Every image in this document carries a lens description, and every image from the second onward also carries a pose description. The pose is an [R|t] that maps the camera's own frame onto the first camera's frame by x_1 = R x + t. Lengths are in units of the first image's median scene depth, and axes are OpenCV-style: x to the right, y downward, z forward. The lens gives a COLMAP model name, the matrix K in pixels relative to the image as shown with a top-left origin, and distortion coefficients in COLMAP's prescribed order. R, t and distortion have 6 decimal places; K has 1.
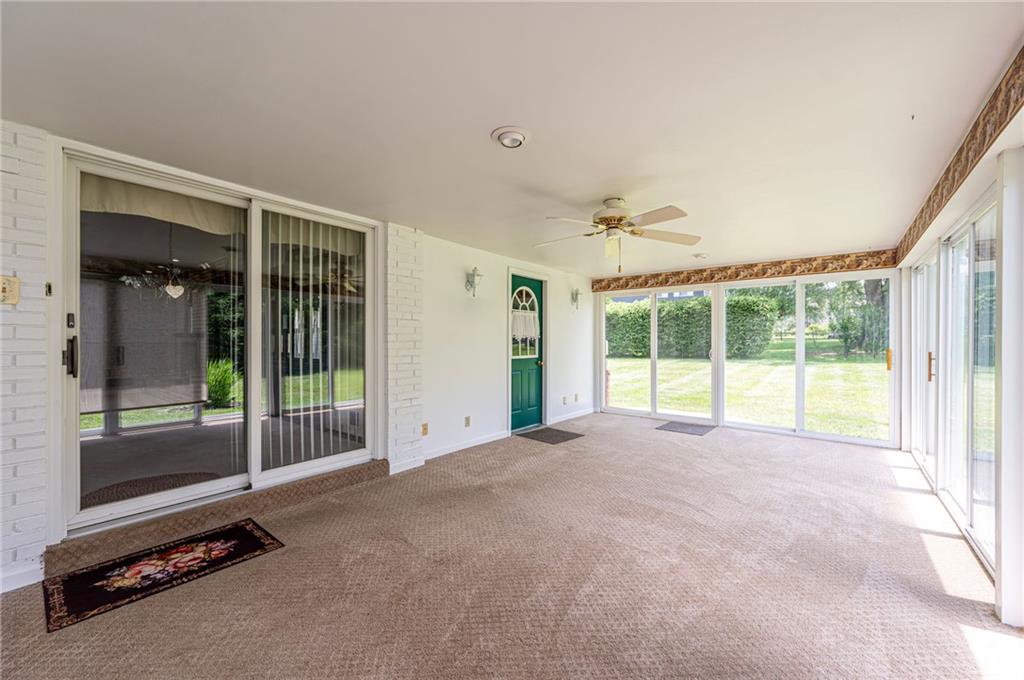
lens RADIAL K [[406.2, 0, 520.4], [0, 406.2, 339.5], [0, 0, 1]] dist [-0.000081, -0.000380]
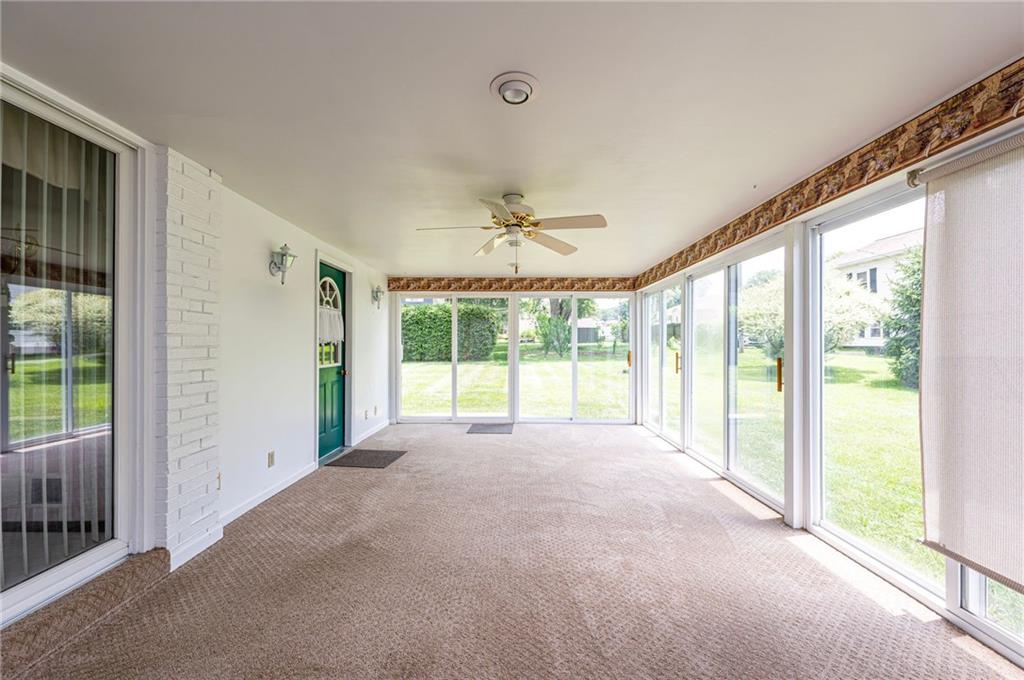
lens RADIAL K [[406.2, 0, 514.8], [0, 406.2, 339.8], [0, 0, 1]] dist [-0.000081, -0.000380]
pose [[0.784873, 0.005954, 0.619628, -0.285499], [0.000054, 0.999953, -0.009677, 0.000242], [-0.619657, 0.007628, 0.784836, 0.212425]]
